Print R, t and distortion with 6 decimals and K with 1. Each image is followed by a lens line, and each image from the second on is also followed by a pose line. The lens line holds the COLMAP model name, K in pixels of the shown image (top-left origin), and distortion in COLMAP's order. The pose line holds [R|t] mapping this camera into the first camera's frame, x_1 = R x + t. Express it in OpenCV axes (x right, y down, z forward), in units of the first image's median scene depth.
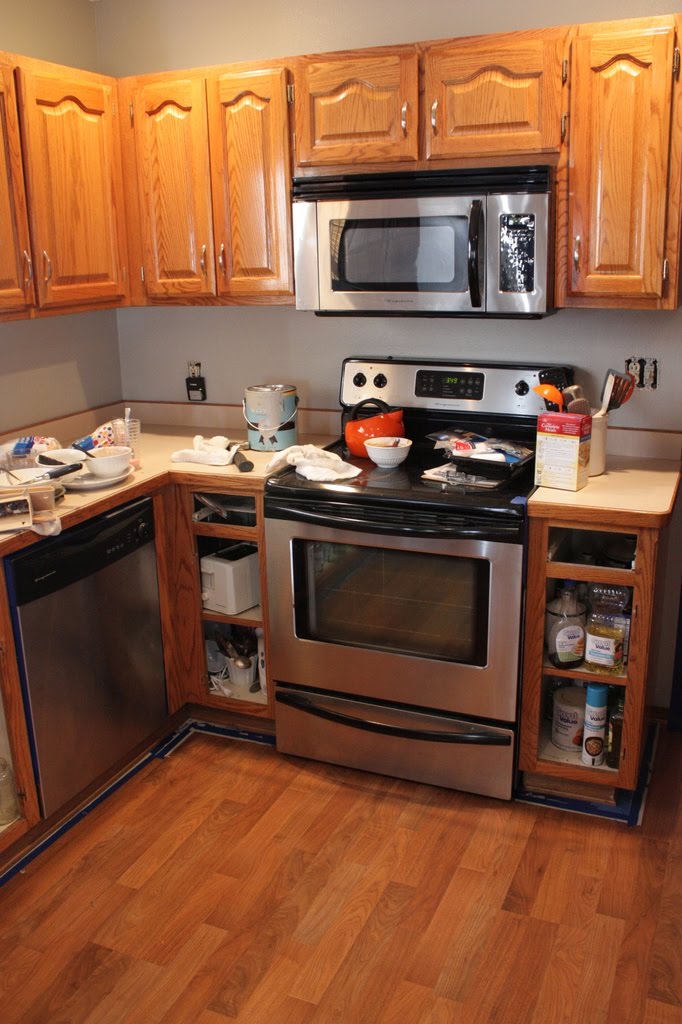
lens RADIAL K [[911.2, 0, 345.1], [0, 911.2, 495.1], [0, 0, 1]] dist [-0.144421, 0.119163]
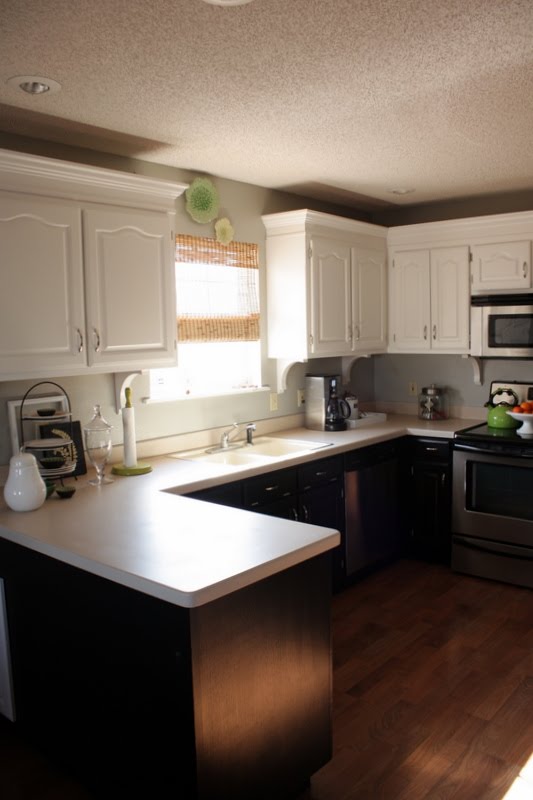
lens RADIAL K [[711.9, 0, 263.4], [0, 711.9, 386.7], [0, 0, 1]] dist [-0.144421, 0.119163]
pose [[0.958216, 0.029226, -0.284550, -0.050536], [-0.080871, 0.981862, -0.171483, 0.200754], [0.274377, 0.187330, 0.943199, -0.719438]]
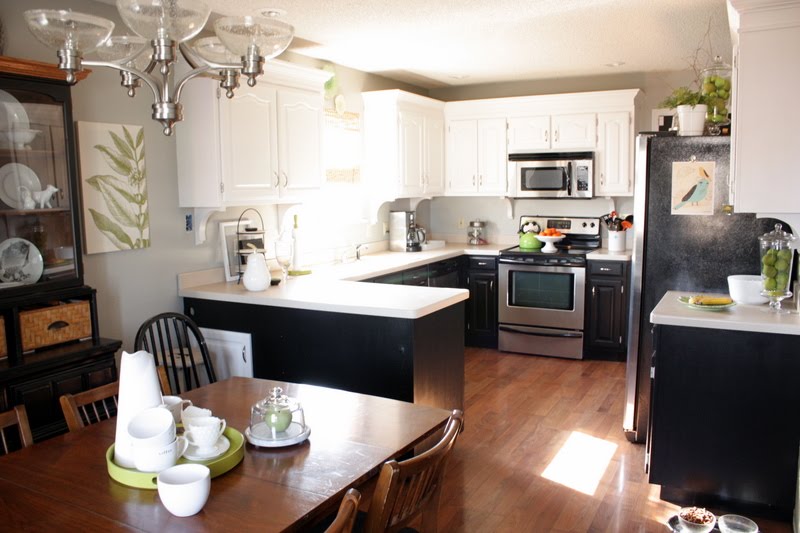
lens RADIAL K [[711.9, 0, 396.7], [0, 711.9, 268.5], [0, 0, 1]] dist [-0.144421, 0.119163]
pose [[0.996762, 0.019516, -0.078003, -0.245343], [-0.031127, 0.988114, -0.150537, 0.411323], [0.074138, 0.152478, 0.985522, -1.355095]]
